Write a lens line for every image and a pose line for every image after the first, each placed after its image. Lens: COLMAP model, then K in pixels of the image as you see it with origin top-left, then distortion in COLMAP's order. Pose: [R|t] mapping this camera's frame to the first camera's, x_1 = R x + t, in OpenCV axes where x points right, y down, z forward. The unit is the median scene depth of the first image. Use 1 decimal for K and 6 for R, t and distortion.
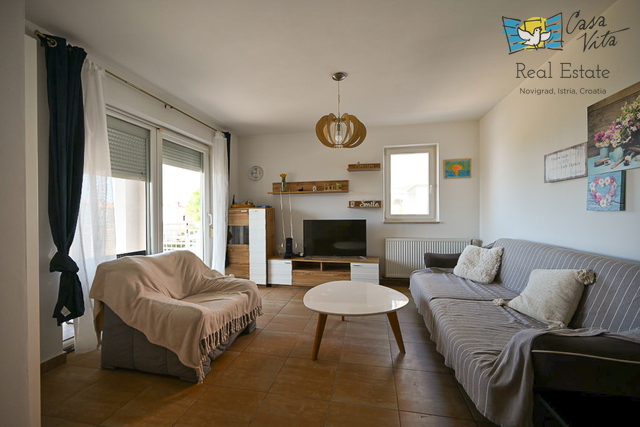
lens RADIAL K [[252.2, 0, 322.9], [0, 252.2, 214.1], [0, 0, 1]] dist [-0.000268, 0.000752]
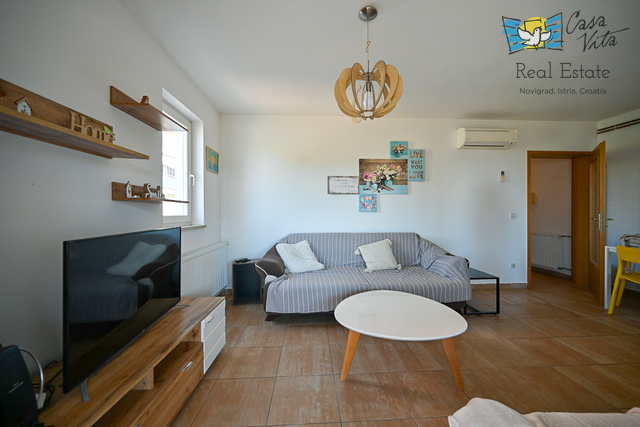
lens RADIAL K [[252.2, 0, 324.7], [0, 252.2, 214.1], [0, 0, 1]] dist [-0.000268, 0.000752]
pose [[-0.255681, 0.000660, 0.966761, -0.812051], [0.009830, 0.999950, 0.001917, -0.001492], [-0.966711, 0.009993, -0.255674, 1.849022]]
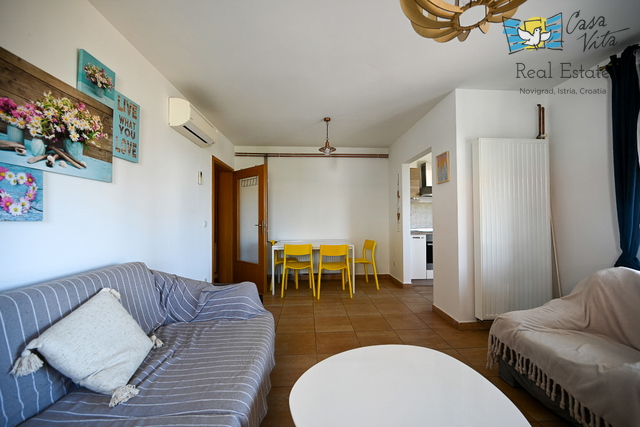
lens RADIAL K [[252.2, 0, 324.1], [0, 252.2, 213.9], [0, 0, 1]] dist [-0.000268, 0.000752]
pose [[-0.964437, 0.007848, -0.264195, 0.488399], [0.010963, 0.999887, -0.010318, -0.015782], [0.264084, -0.012848, -0.964414, 1.817431]]
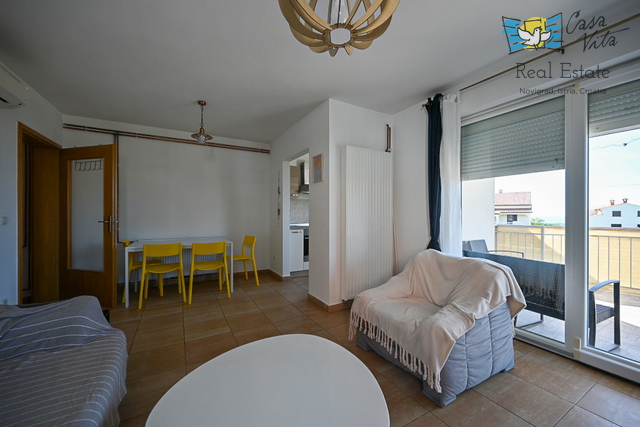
lens RADIAL K [[252.2, 0, 324.5], [0, 252.2, 214.1], [0, 0, 1]] dist [-0.000268, 0.000752]
pose [[-0.748041, 0.007915, -0.663606, 0.474798], [0.000903, 0.999940, 0.010909, -0.015614], [0.663652, 0.007561, -0.748003, 1.824130]]
